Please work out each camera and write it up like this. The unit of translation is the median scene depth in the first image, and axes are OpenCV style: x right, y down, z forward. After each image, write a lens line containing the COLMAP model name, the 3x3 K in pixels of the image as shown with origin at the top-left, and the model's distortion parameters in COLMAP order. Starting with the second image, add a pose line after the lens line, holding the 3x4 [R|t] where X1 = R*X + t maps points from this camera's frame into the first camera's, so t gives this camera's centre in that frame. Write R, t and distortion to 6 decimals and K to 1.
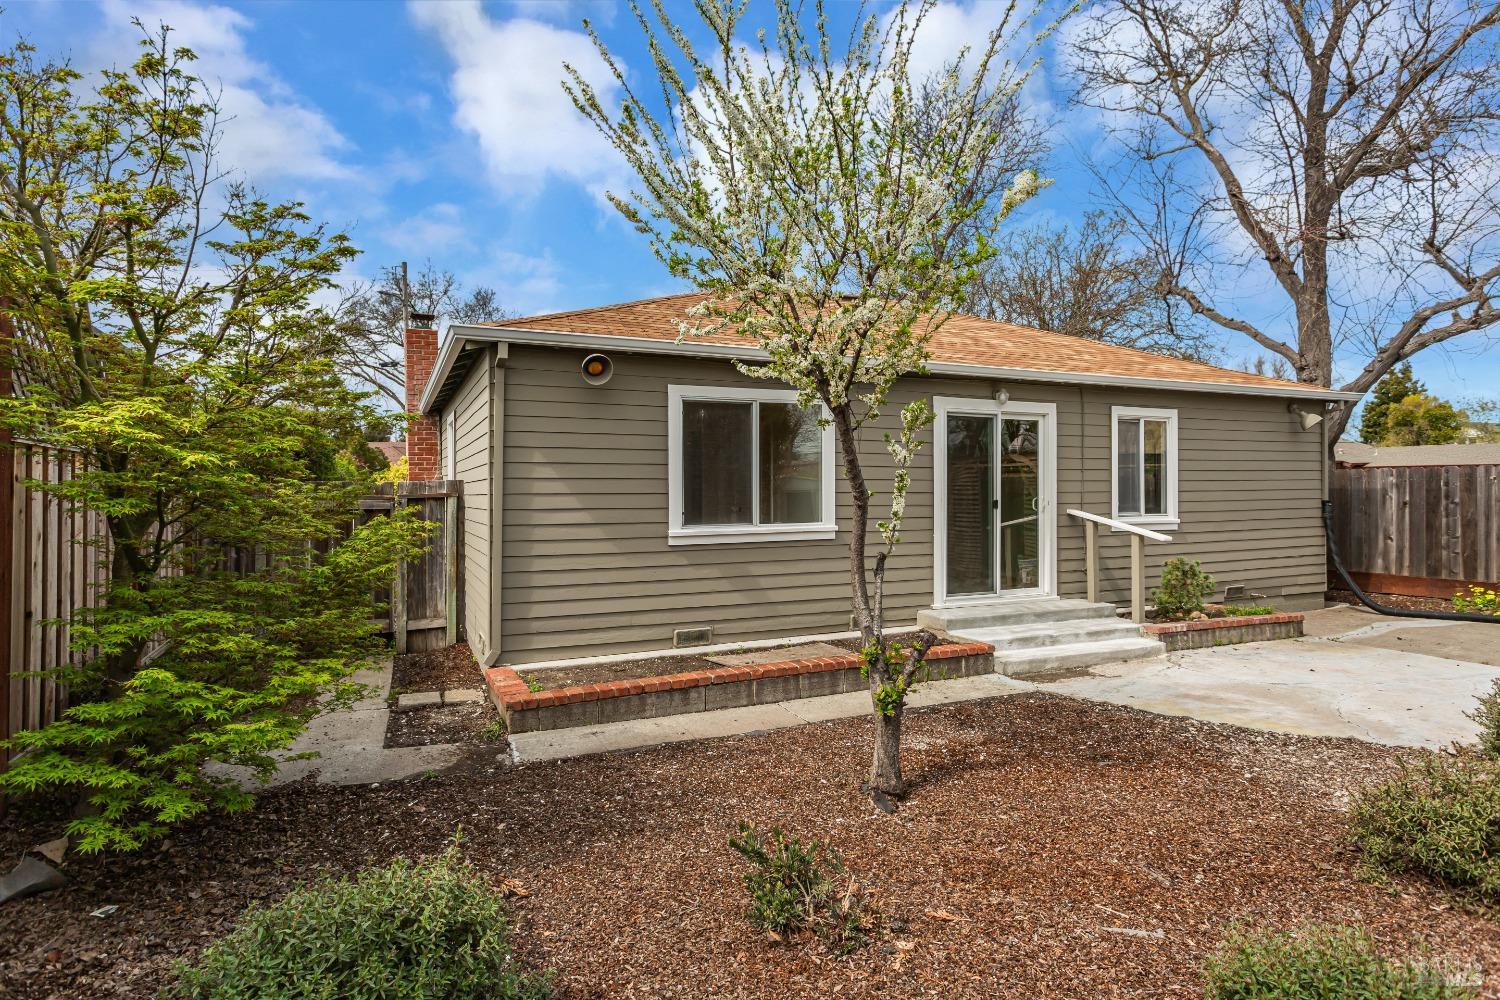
lens RADIAL K [[842.0, 0, 749.5], [0, 842.0, 499.6], [0, 0, 1]] dist [-0.005695, -0.000420]
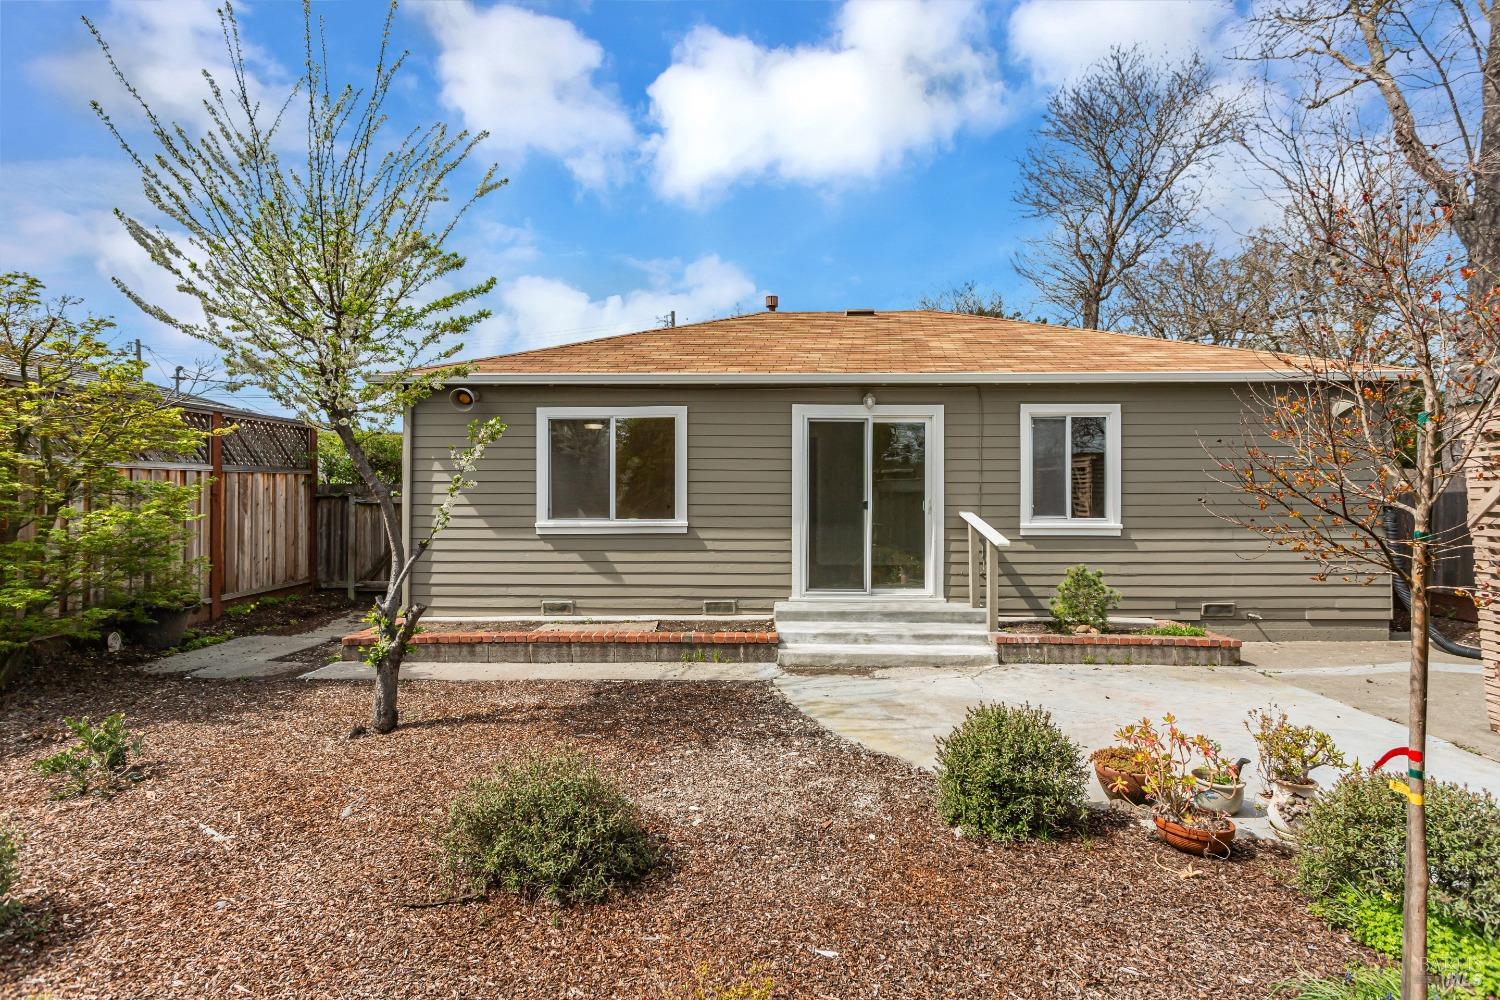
lens RADIAL K [[720.8, 0, 750.6], [0, 720.8, 496.1], [0, 0, 1]] dist [-0.003048, -0.000383]
pose [[0.897751, -0.000420, -0.440503, 0.559800], [-0.009059, 0.999770, -0.019416, 0.012704], [0.440410, 0.021422, 0.897541, 0.141255]]
